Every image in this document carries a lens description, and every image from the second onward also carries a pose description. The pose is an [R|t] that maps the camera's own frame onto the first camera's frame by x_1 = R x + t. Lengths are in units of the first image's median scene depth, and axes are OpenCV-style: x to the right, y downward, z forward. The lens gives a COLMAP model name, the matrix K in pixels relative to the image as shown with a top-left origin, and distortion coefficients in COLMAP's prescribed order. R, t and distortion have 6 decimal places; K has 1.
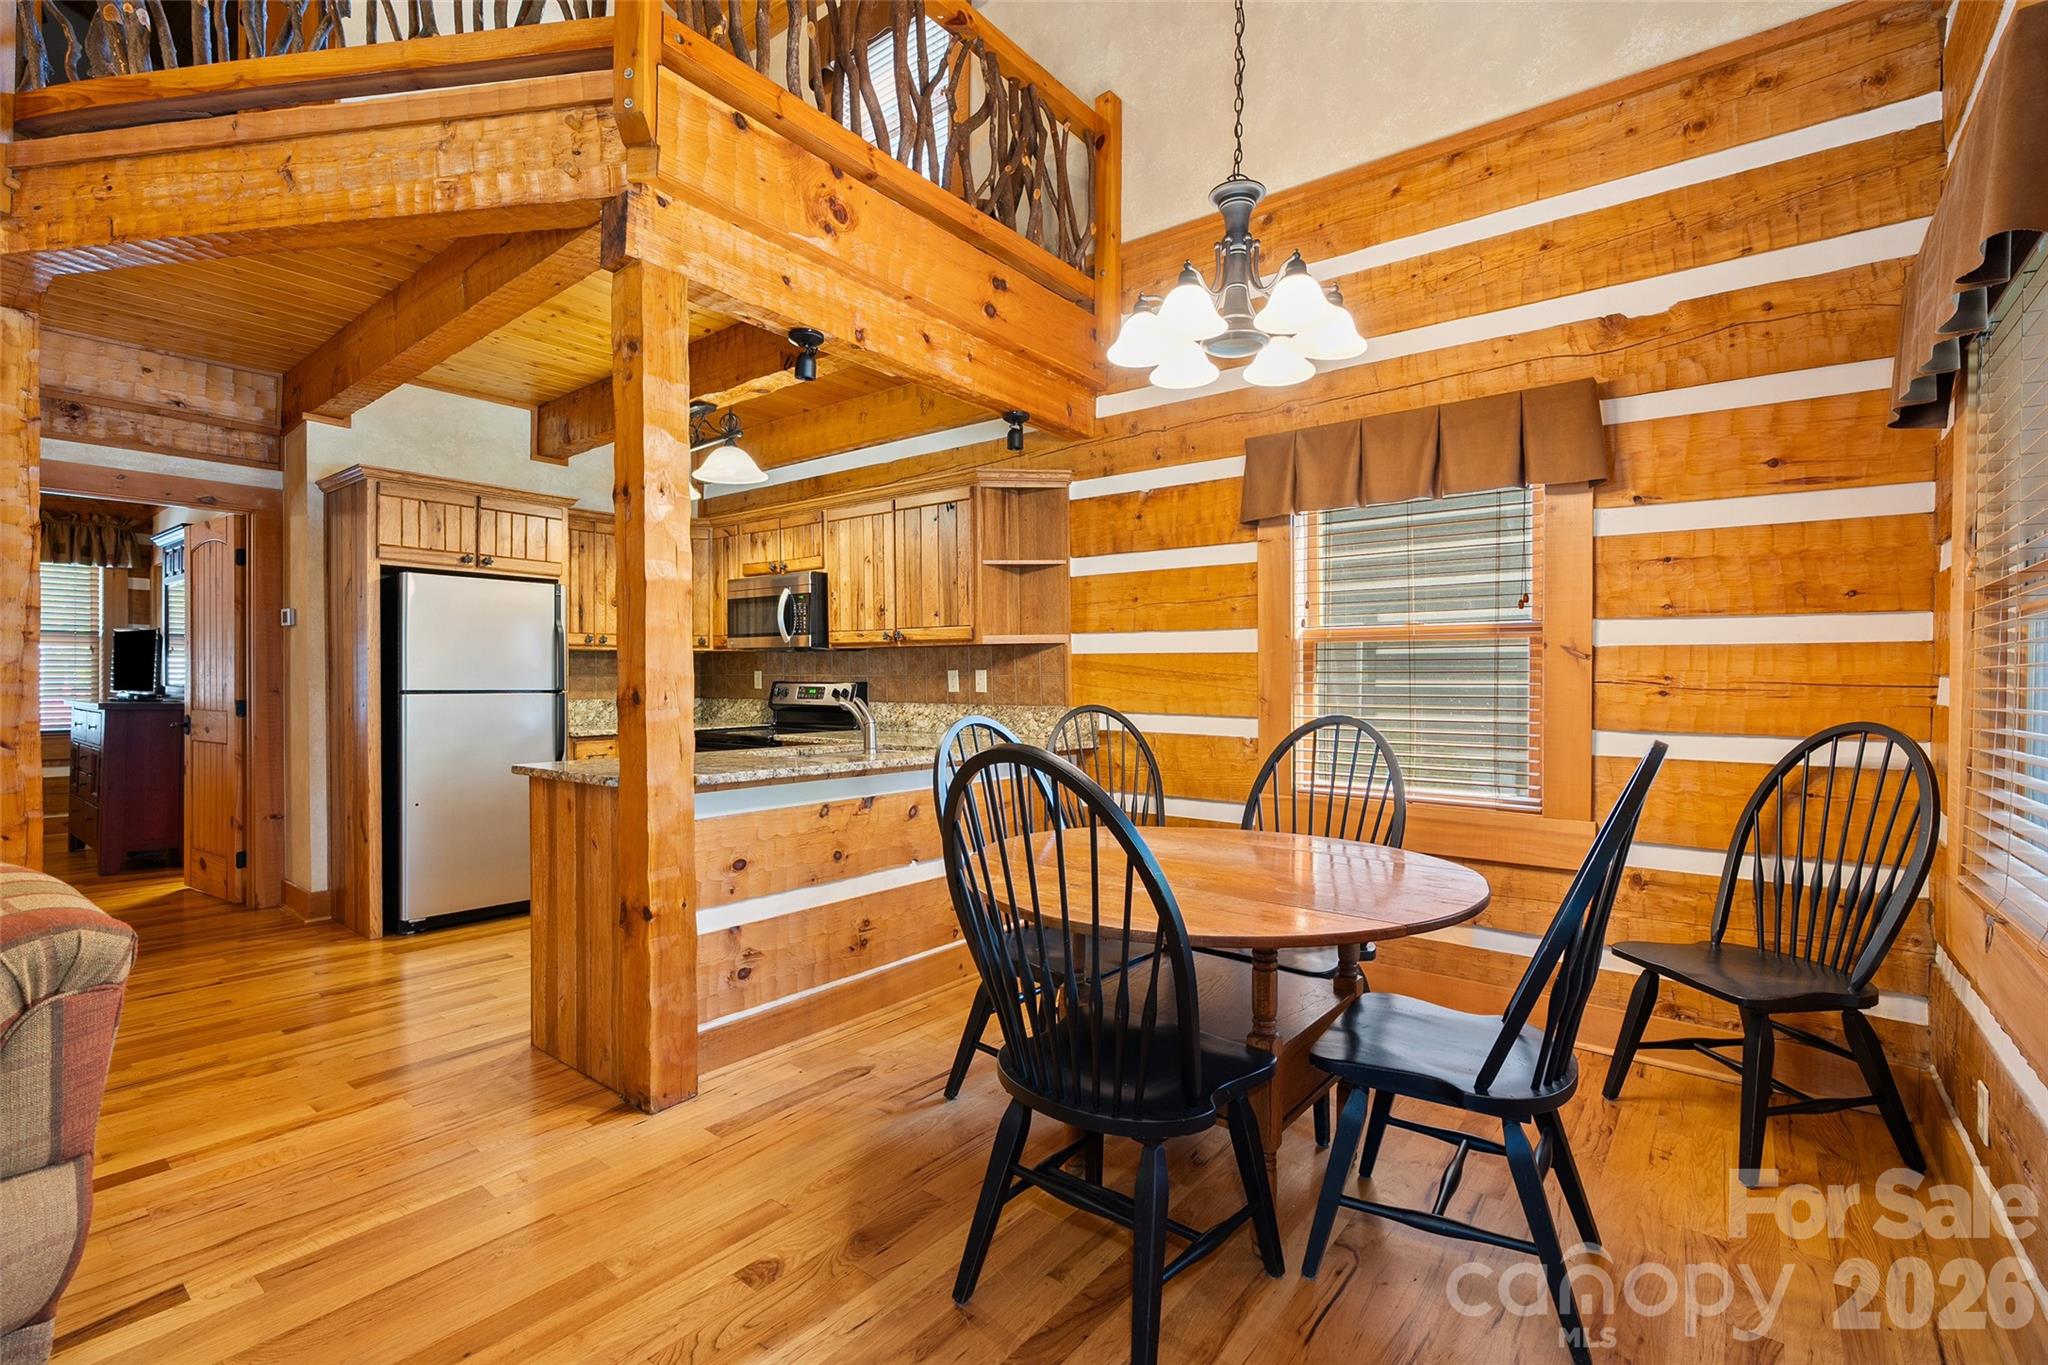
lens RADIAL K [[911.6, 0, 1013.6], [0, 911.6, 680.6], [0, 0, 1]] dist [-0.004070, 0.000785]
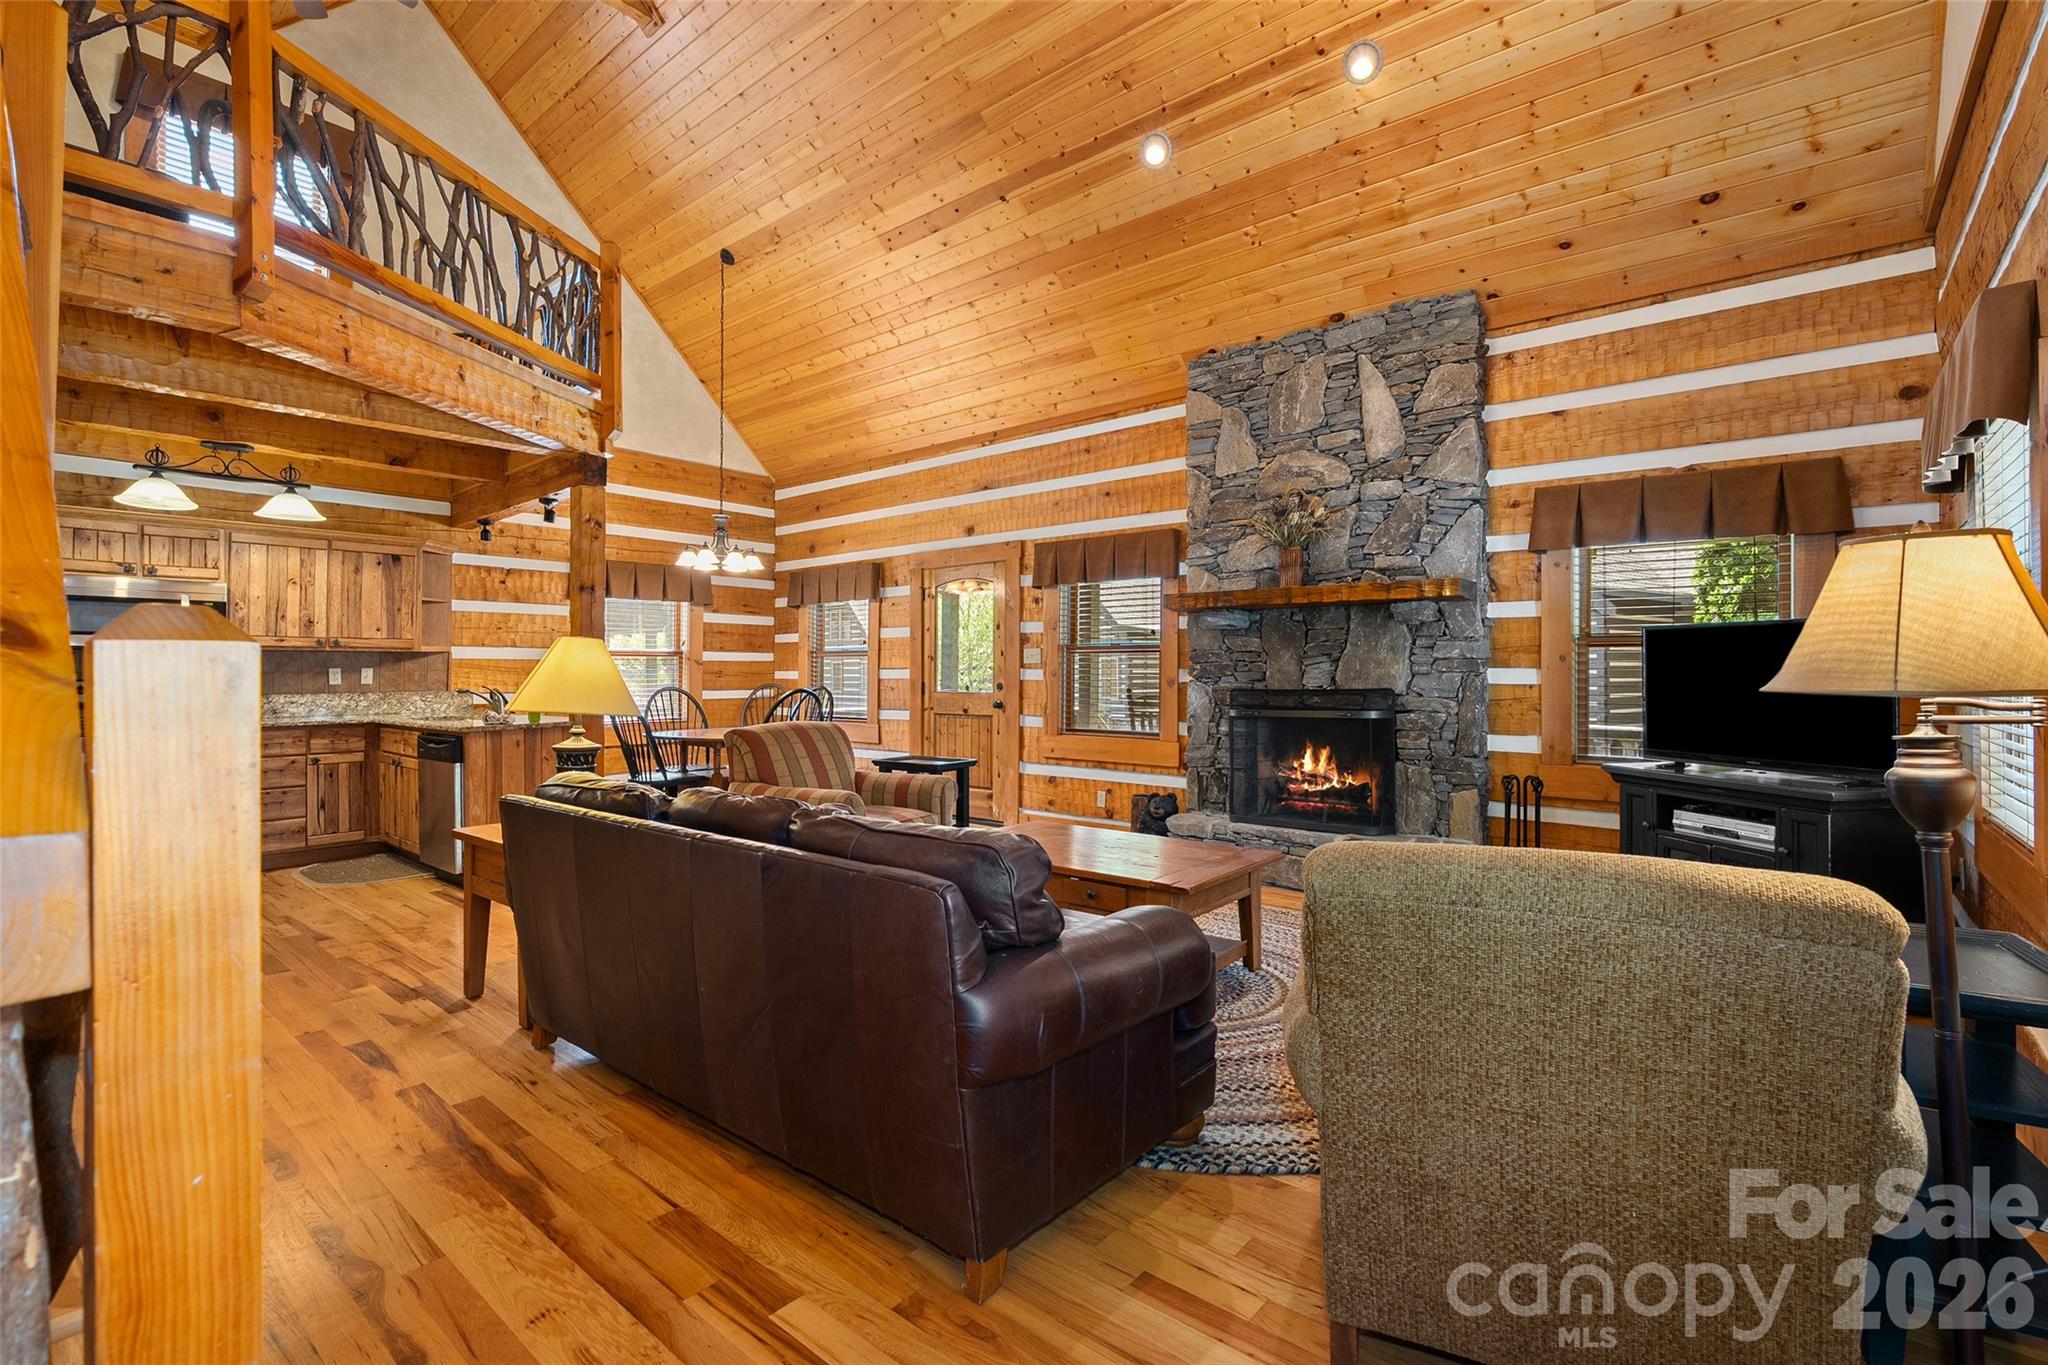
lens RADIAL K [[932.3, 0, 1018.7], [0, 932.3, 662.3], [0, 0, 1]] dist [-0.002264, 0.001247]
pose [[0.030494, 0.004457, 0.999525, -1.565712], [0.005257, 0.999976, -0.004620, -0.009551], [-0.999521, 0.005395, 0.030470, -0.052993]]
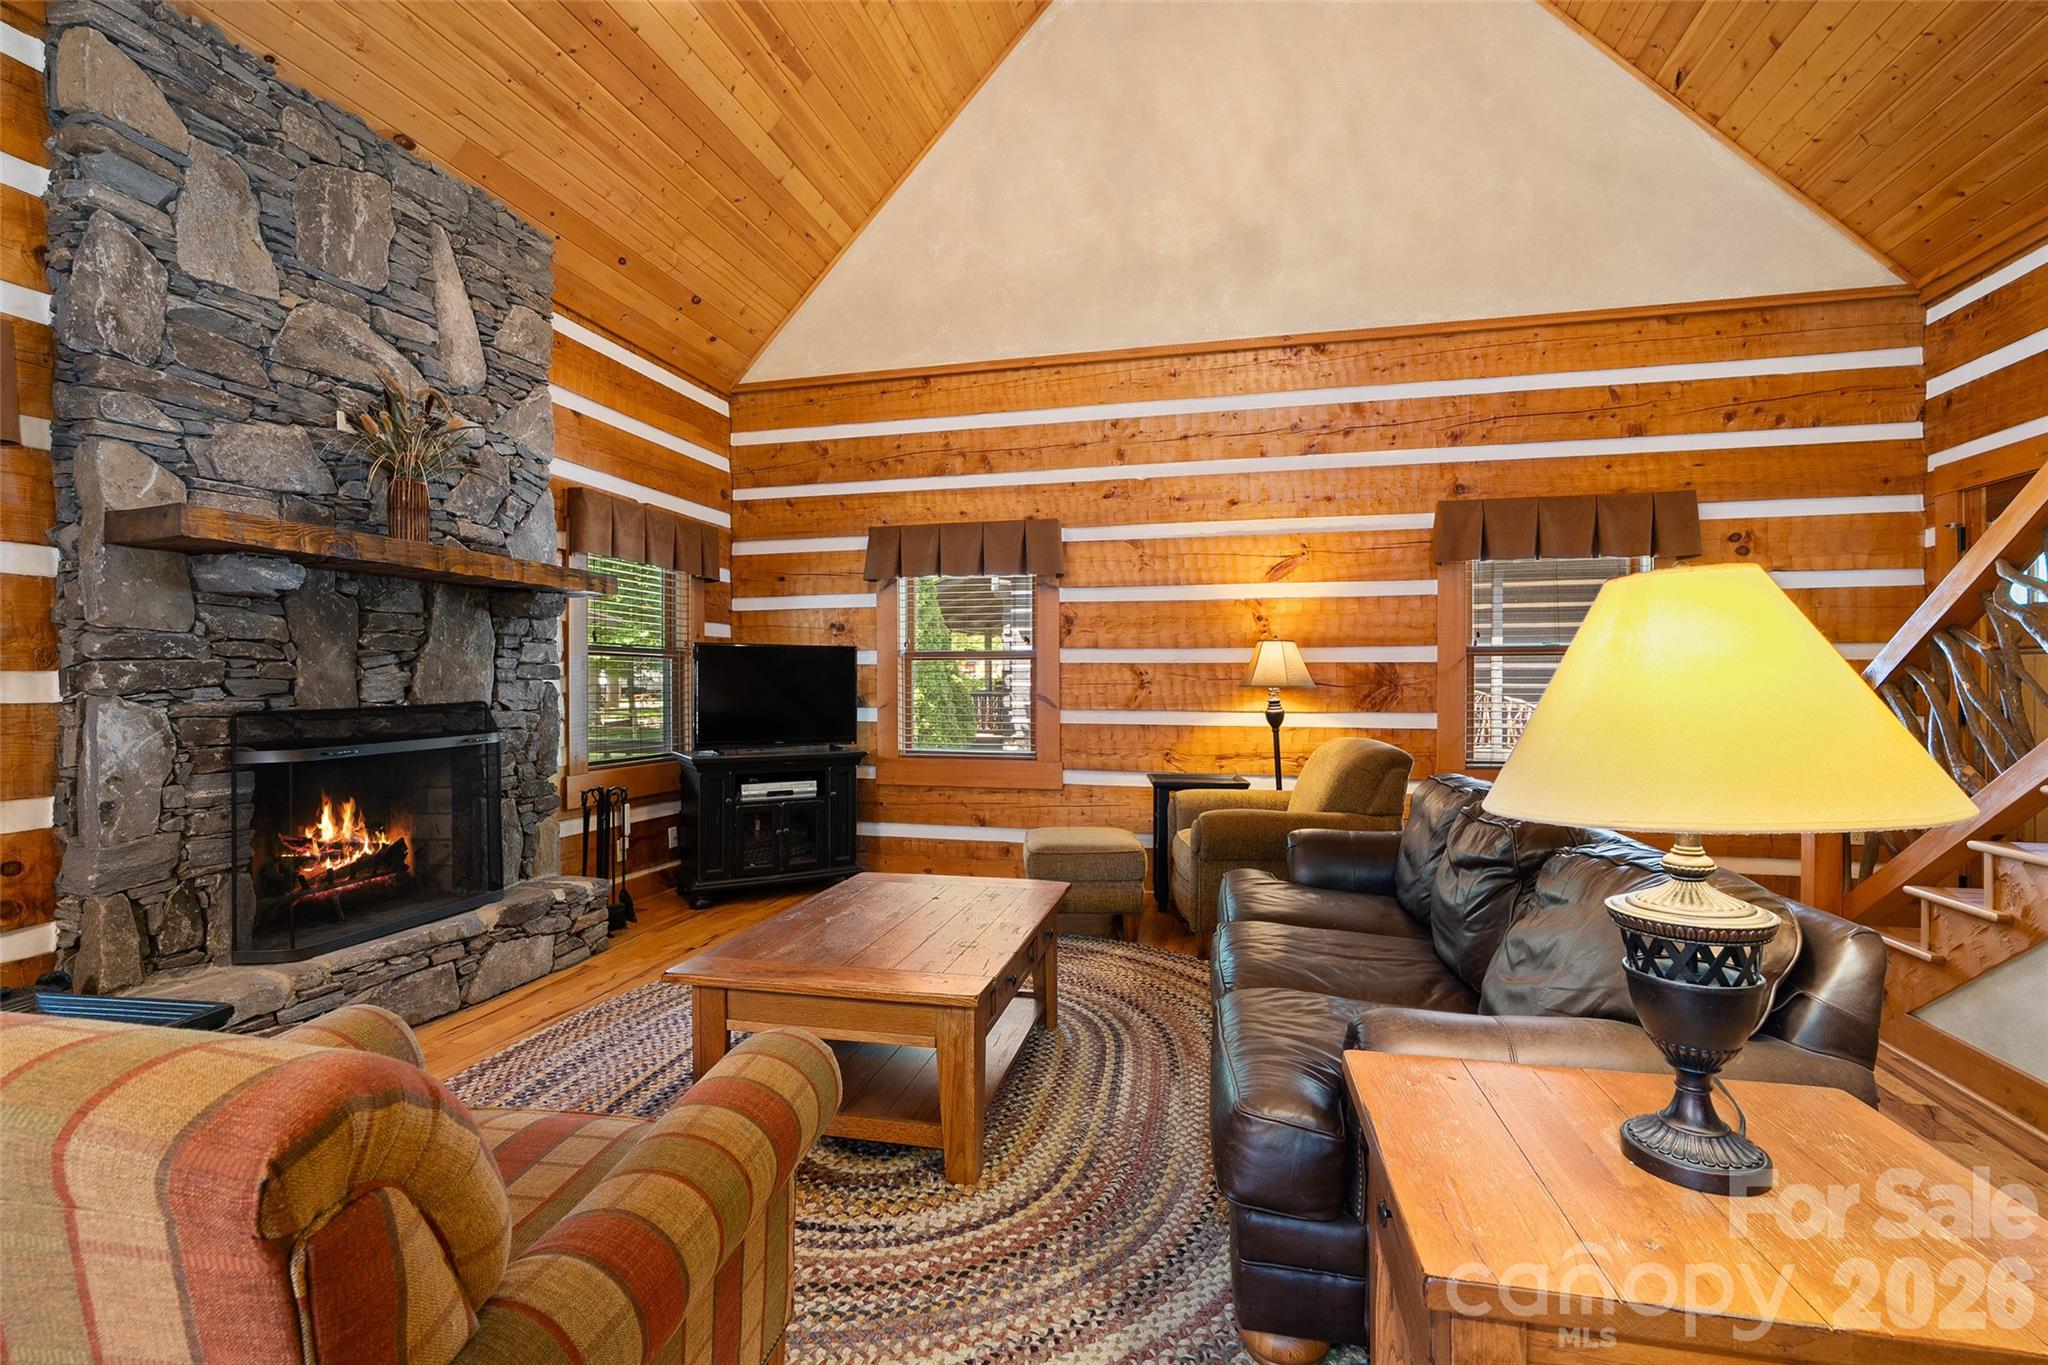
lens RADIAL K [[922.2, 0, 1020.1], [0, 922.2, 682.7], [0, 0, 1]] dist [-0.008495, 0.001884]
pose [[-0.911543, -0.004413, -0.411181, -0.447789], [-0.007040, 0.999963, 0.004874, -0.004816], [0.411144, 0.007338, -0.911541, 0.535131]]
